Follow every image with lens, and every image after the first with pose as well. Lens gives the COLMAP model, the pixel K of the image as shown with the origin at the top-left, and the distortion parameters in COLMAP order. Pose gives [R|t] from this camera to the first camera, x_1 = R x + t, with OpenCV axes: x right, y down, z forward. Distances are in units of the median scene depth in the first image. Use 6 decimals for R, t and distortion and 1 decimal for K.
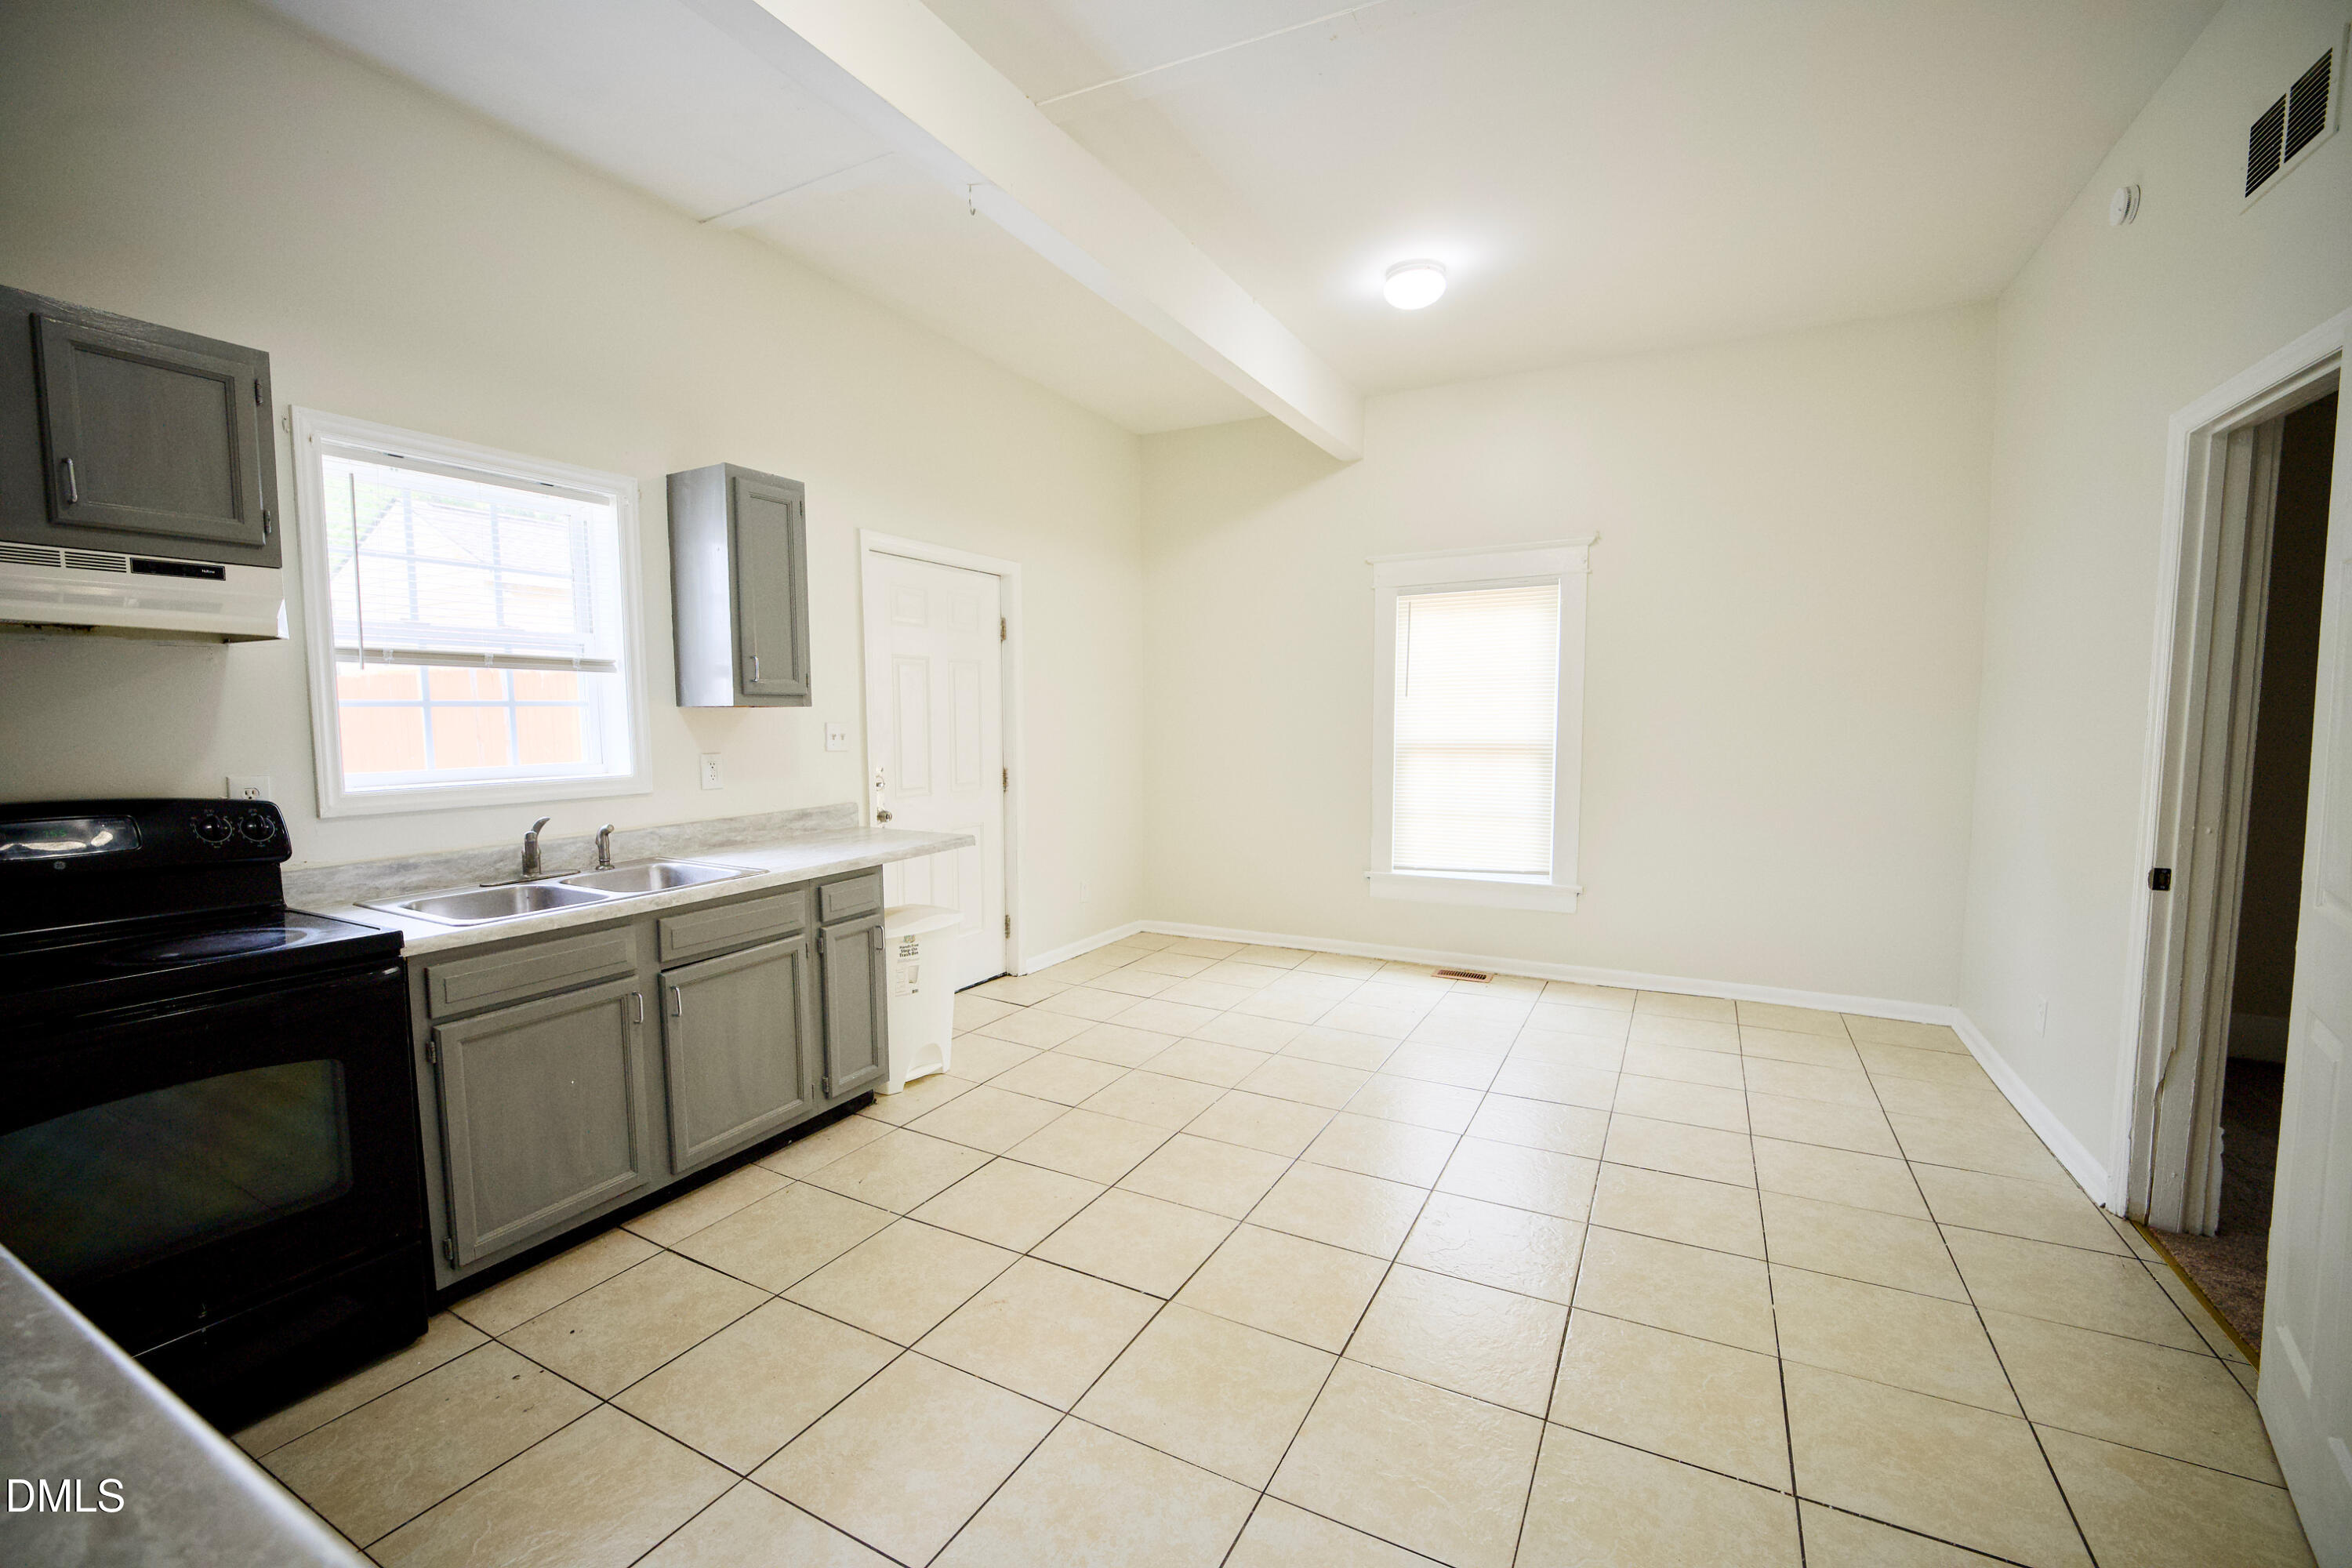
lens RADIAL K [[954.4, 0, 1176.0], [0, 954.4, 784.0], [0, 0, 1]] dist [-0.000047, -0.016677]
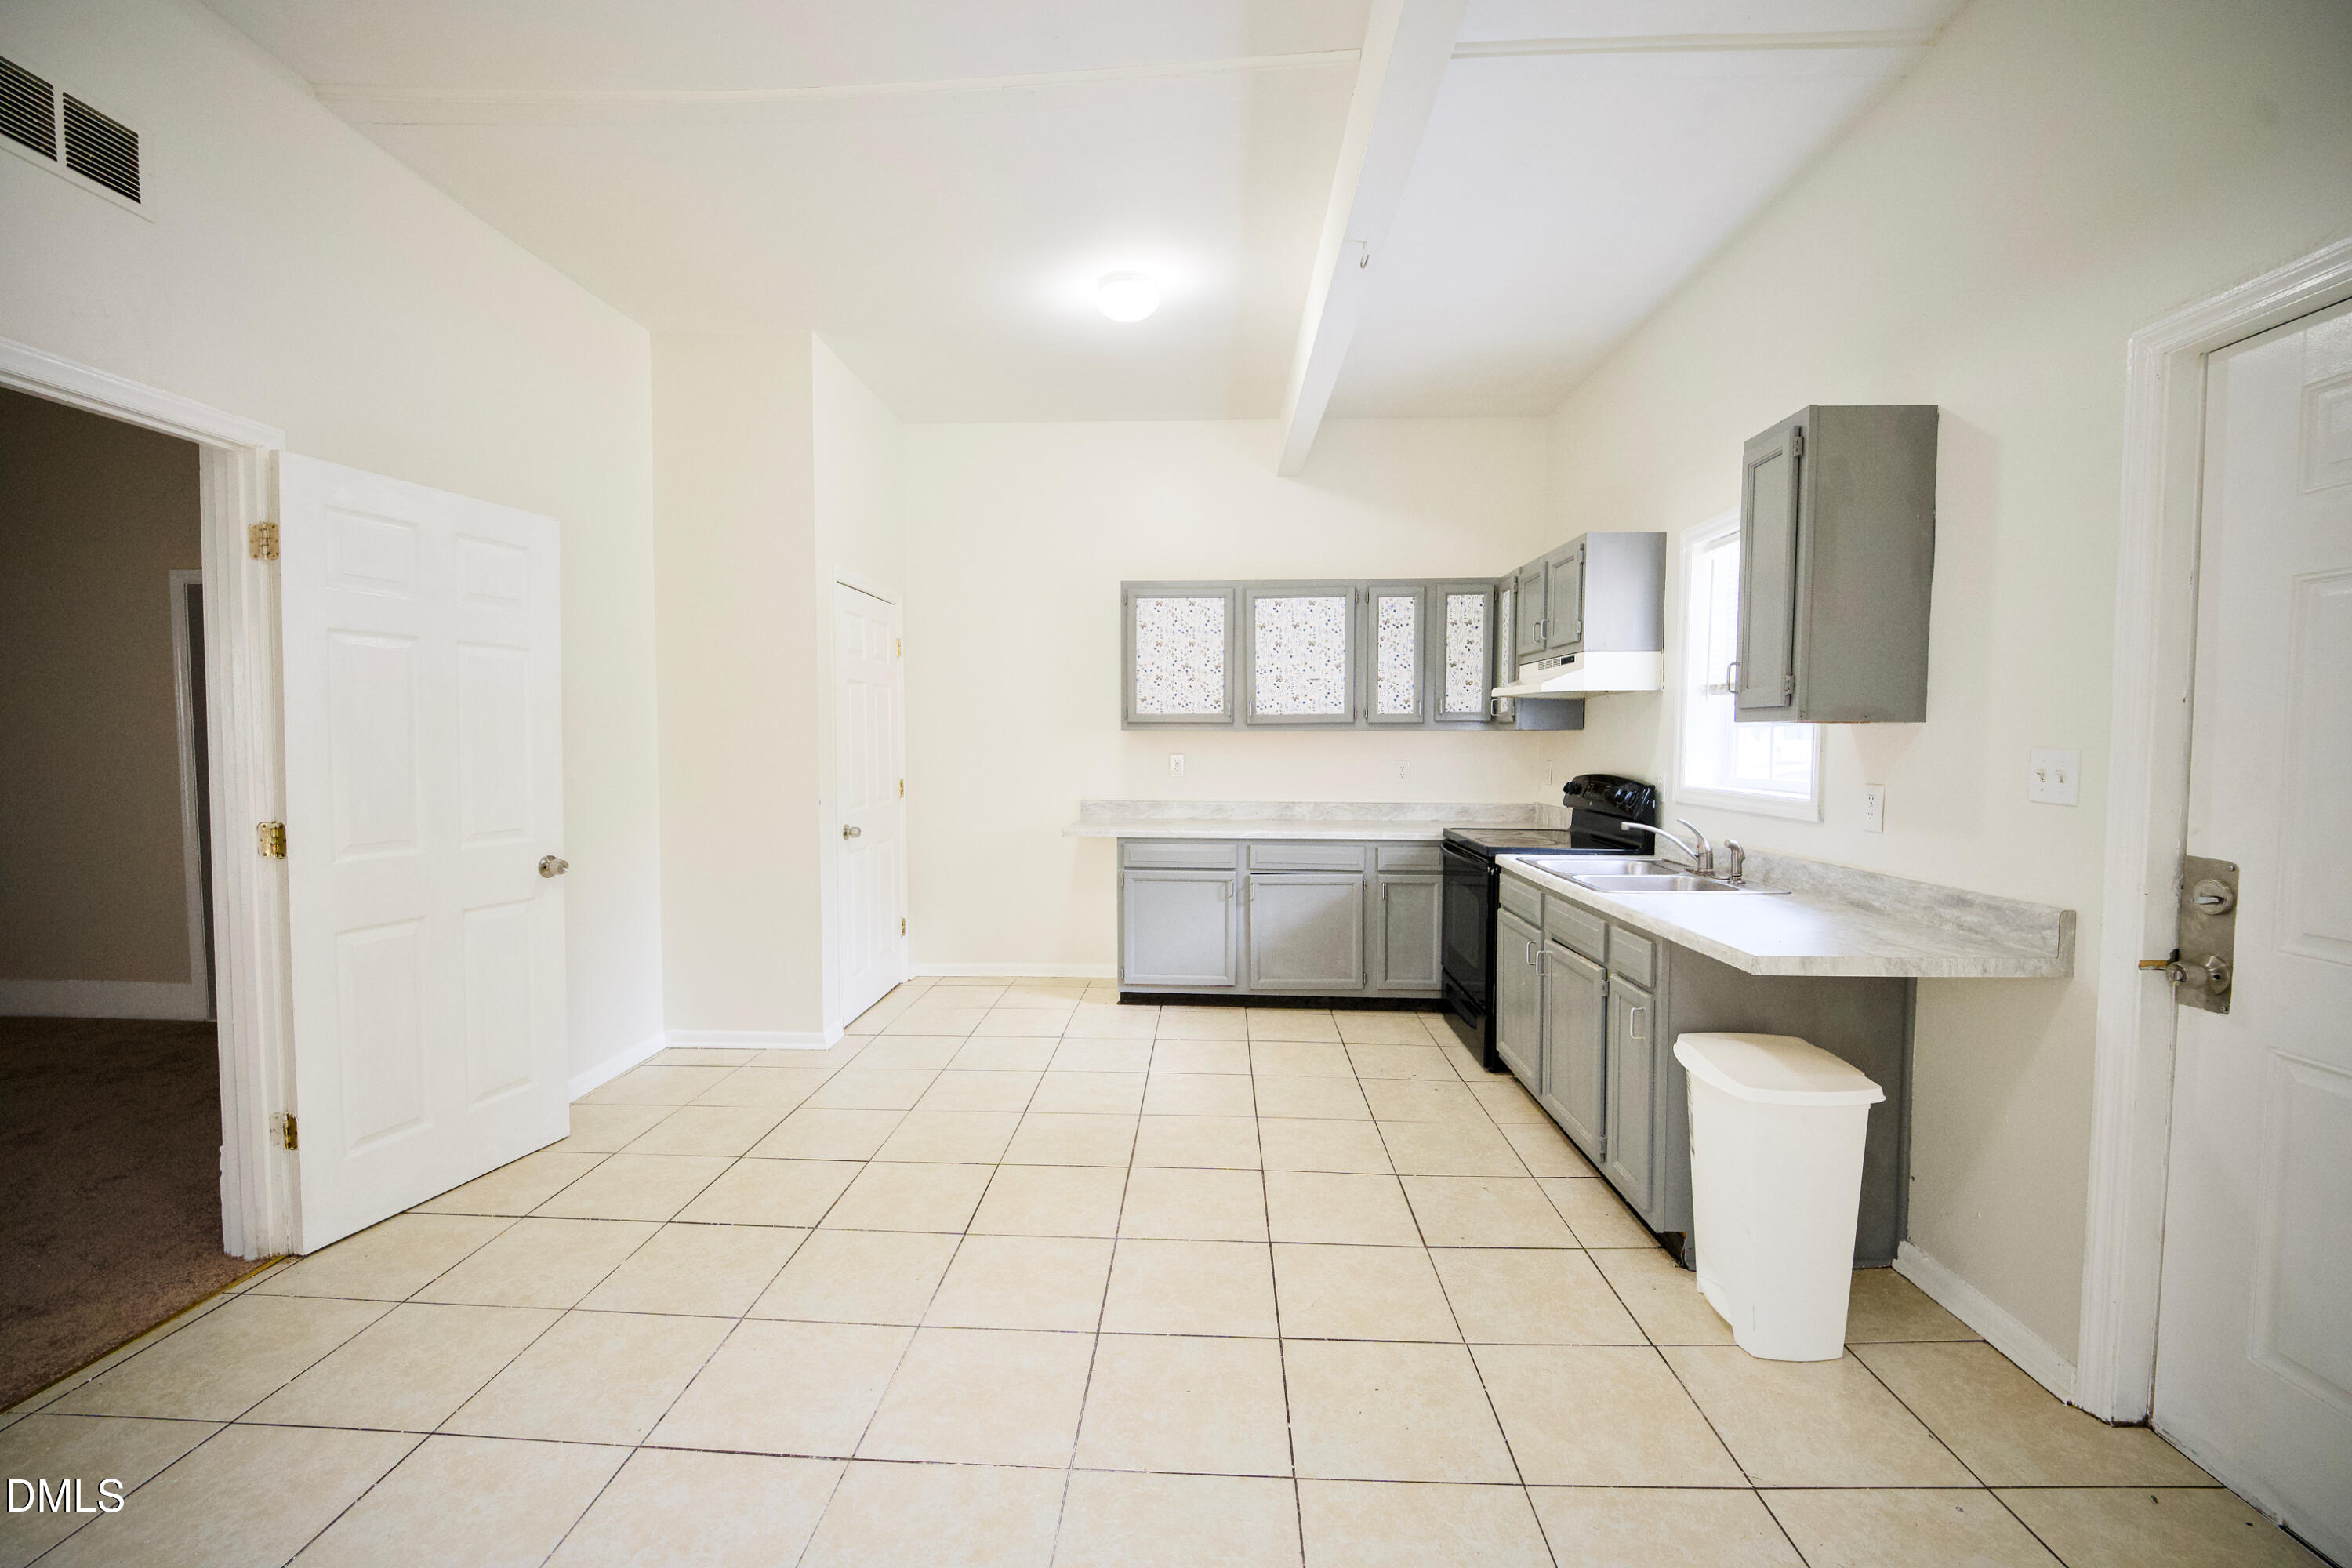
lens RADIAL K [[954.4, 0, 1176.0], [0, 954.4, 784.0], [0, 0, 1]] dist [-0.000047, -0.016677]
pose [[-0.904551, 0.023825, -0.425698, 0.364234], [-0.028002, 0.992962, 0.115073, -0.114149], [0.425444, 0.116010, -0.897518, 1.604107]]
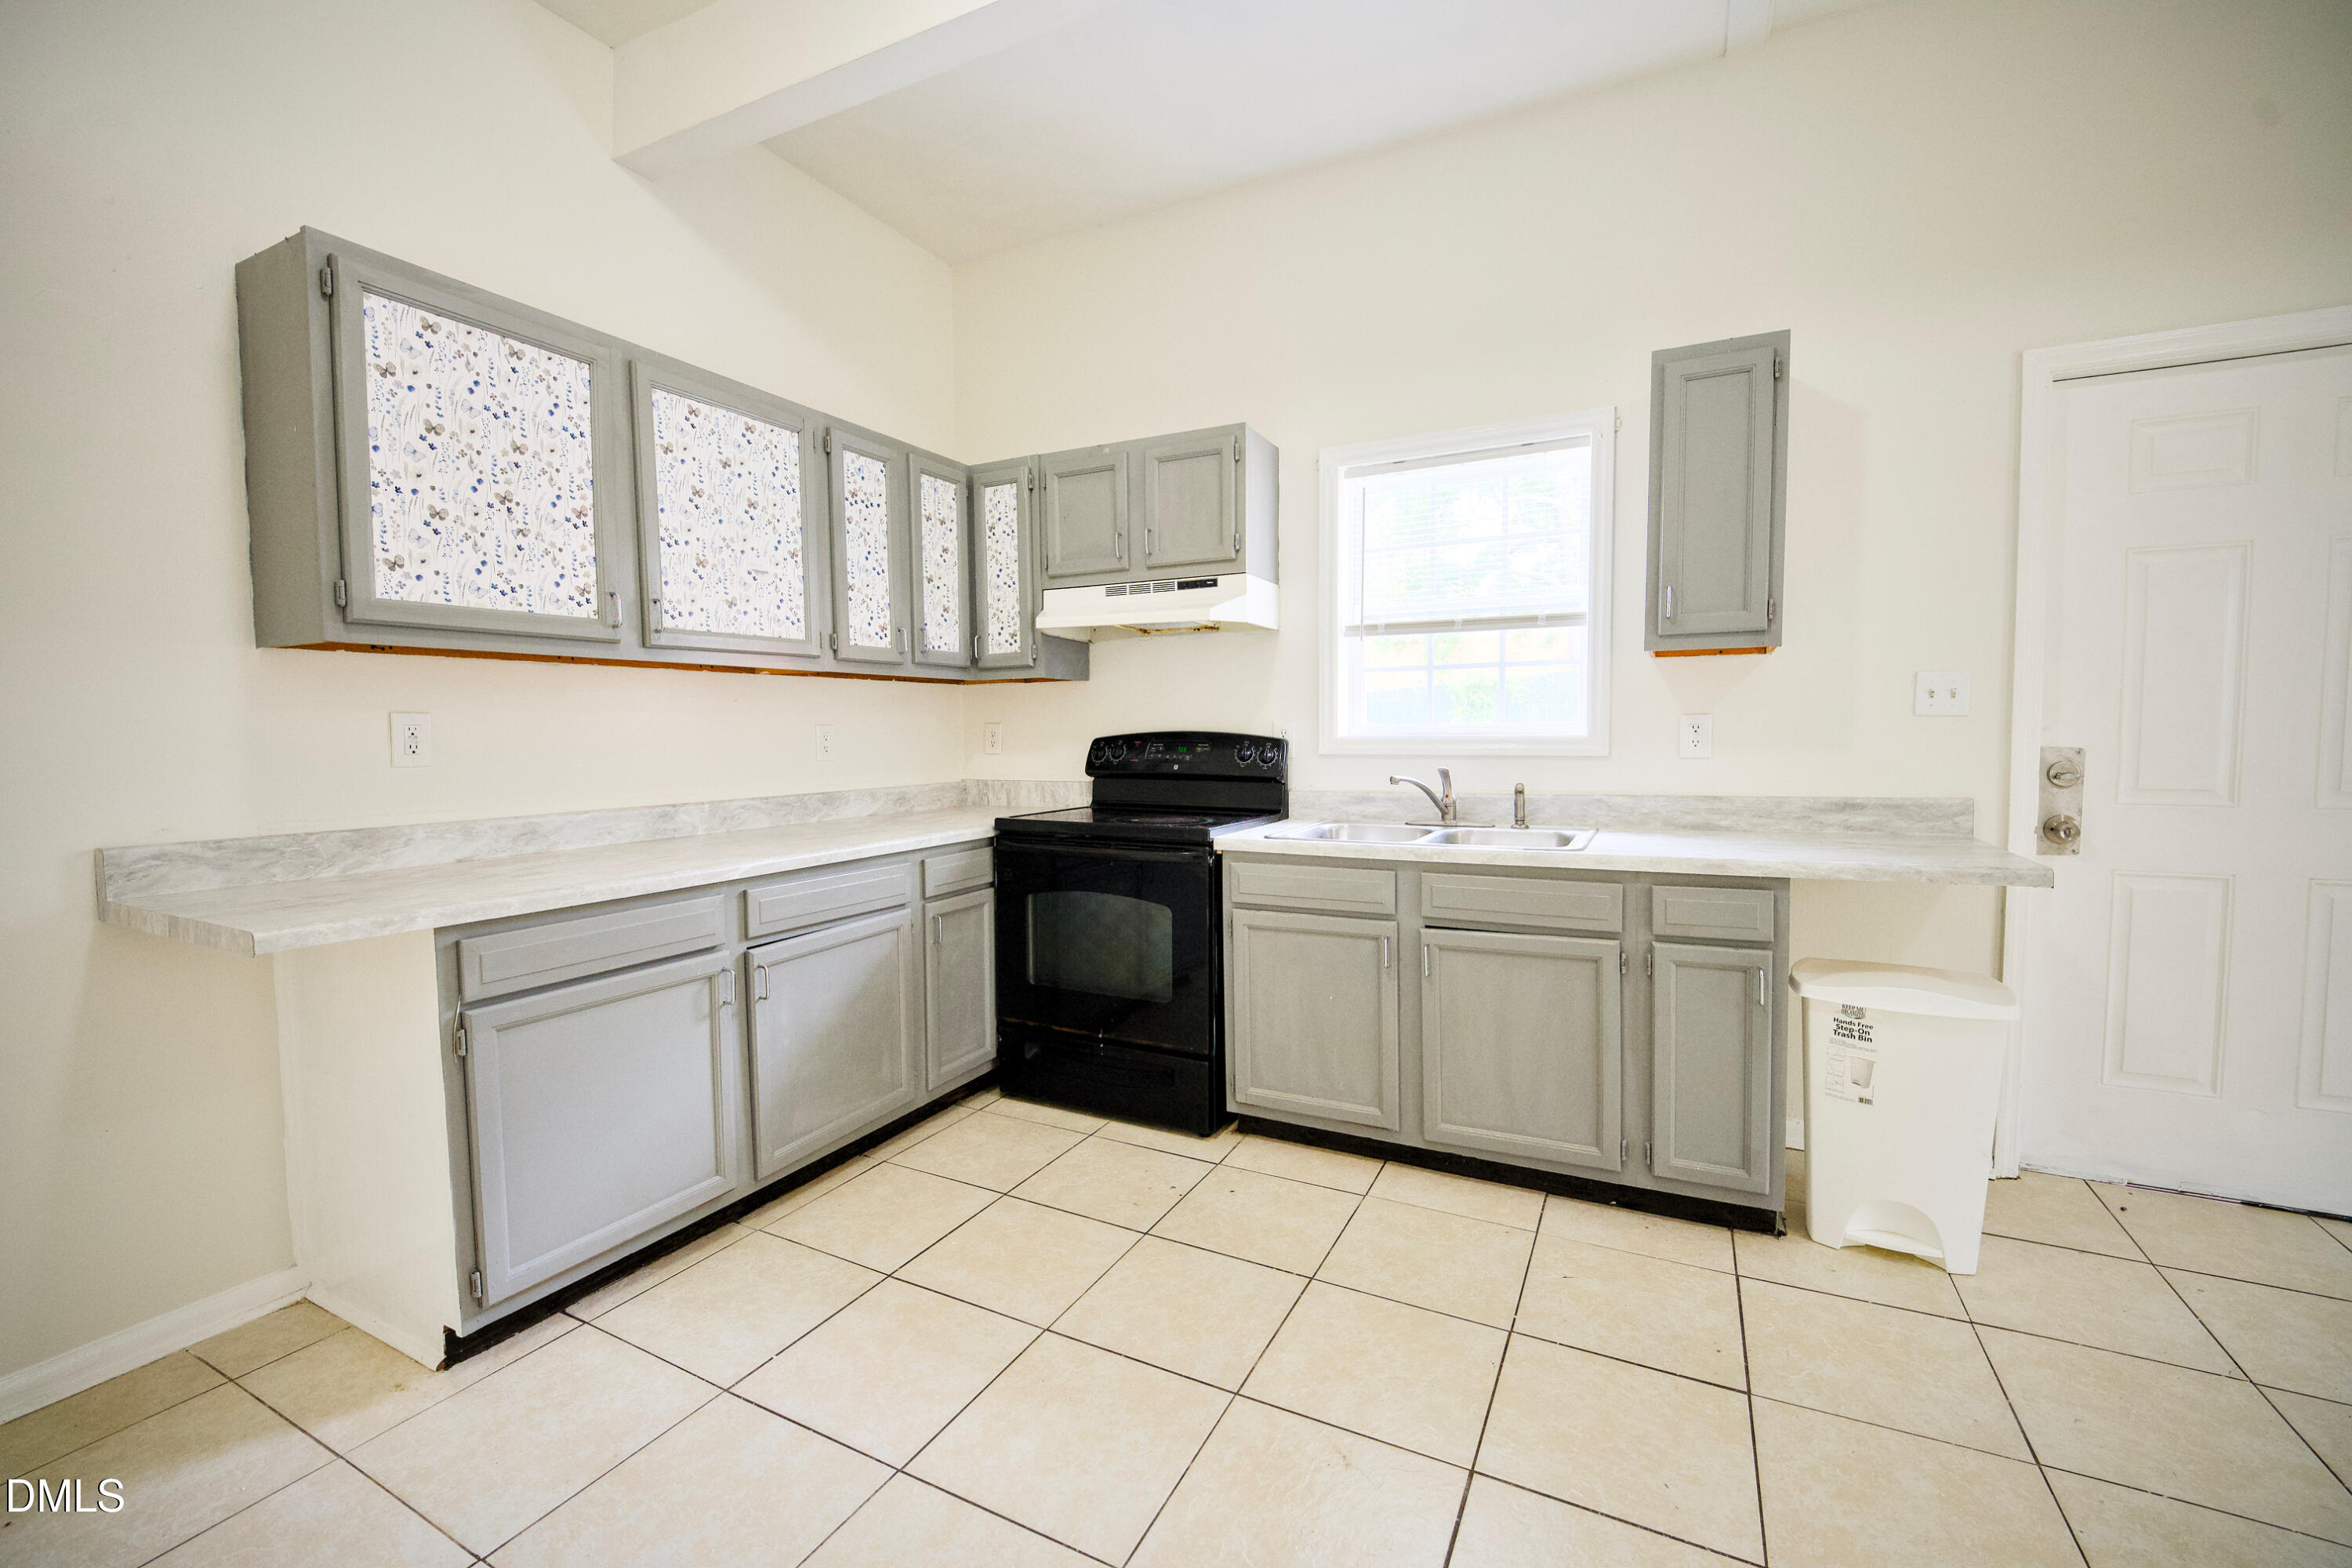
lens RADIAL K [[954.4, 0, 1176.0], [0, 954.4, 784.0], [0, 0, 1]] dist [-0.000047, -0.016677]
pose [[0.020216, 0.062561, -0.997836, 0.354843], [-0.062739, 0.996153, 0.061184, 0.005896], [0.997825, 0.061367, 0.024063, 0.604764]]
